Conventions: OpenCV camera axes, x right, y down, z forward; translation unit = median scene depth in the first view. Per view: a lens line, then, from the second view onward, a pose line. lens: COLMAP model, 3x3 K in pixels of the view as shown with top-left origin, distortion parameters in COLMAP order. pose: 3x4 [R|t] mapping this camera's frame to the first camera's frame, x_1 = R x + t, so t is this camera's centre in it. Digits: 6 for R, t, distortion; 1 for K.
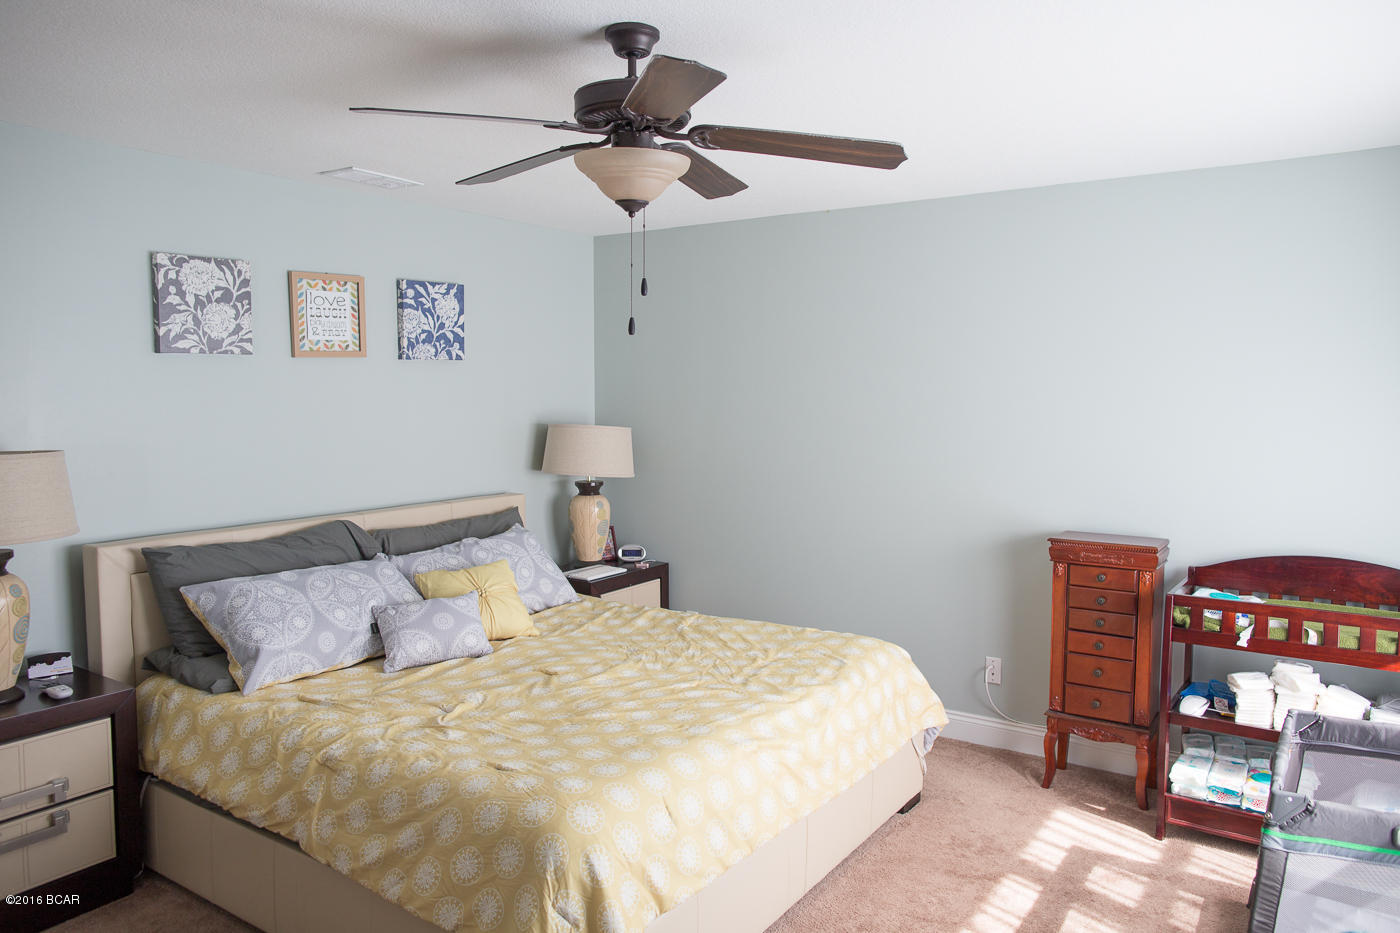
lens RADIAL K [[979.4, 0, 699.8], [0, 979.4, 468.1], [0, 0, 1]] dist [-0.046534, 0.030665]
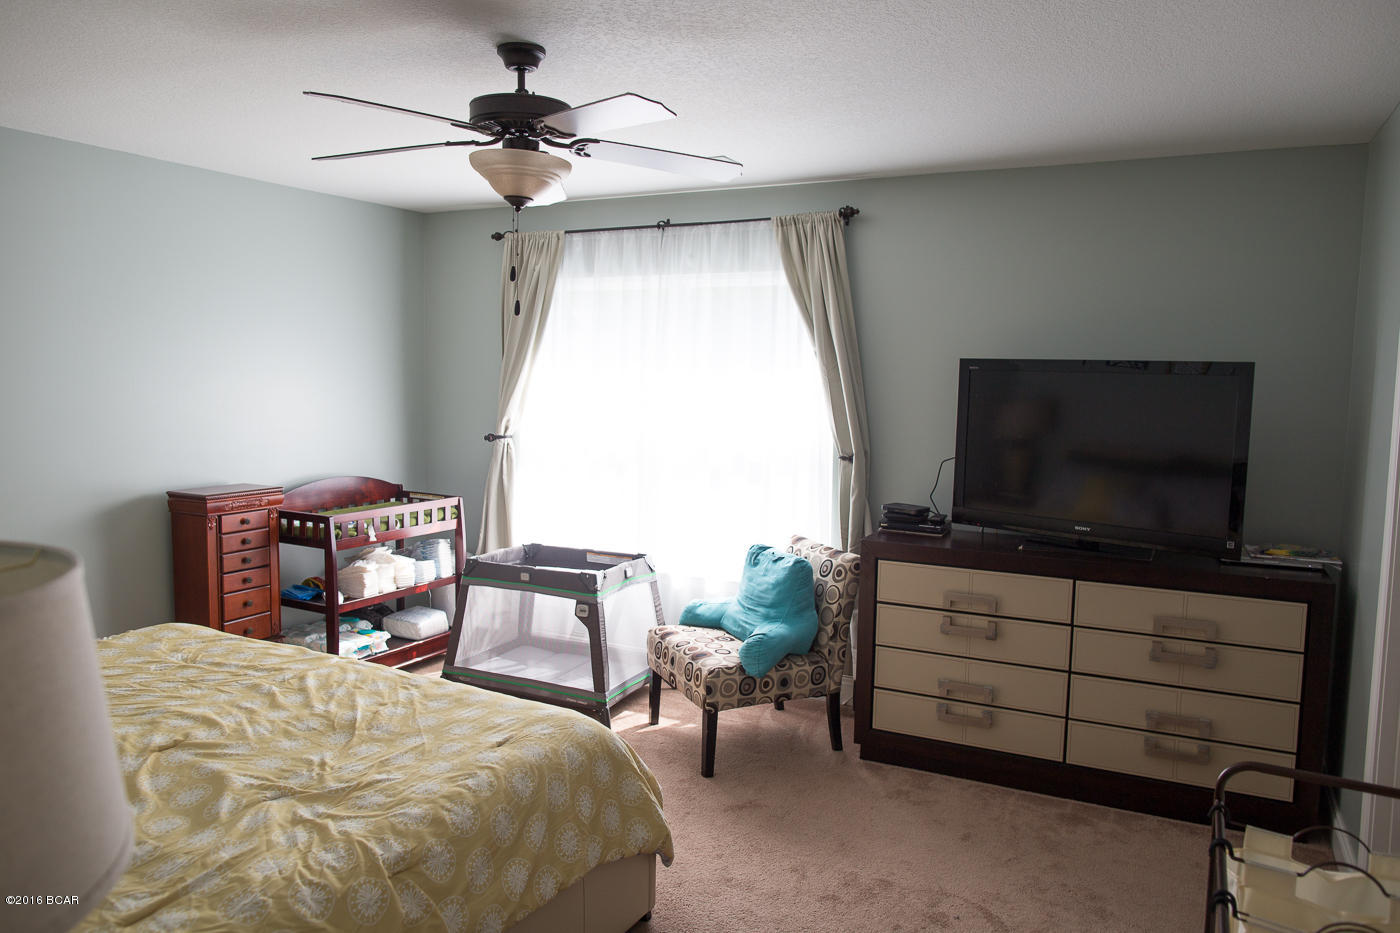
lens RADIAL K [[979.4, 0, 700.0], [0, 979.4, 466.0], [0, 0, 1]] dist [-0.046534, 0.030665]
pose [[-0.135523, -0.102134, 0.985496, -1.097901], [0.052233, 0.992553, 0.110048, -0.071342], [-0.989396, 0.066390, -0.129179, 0.831517]]
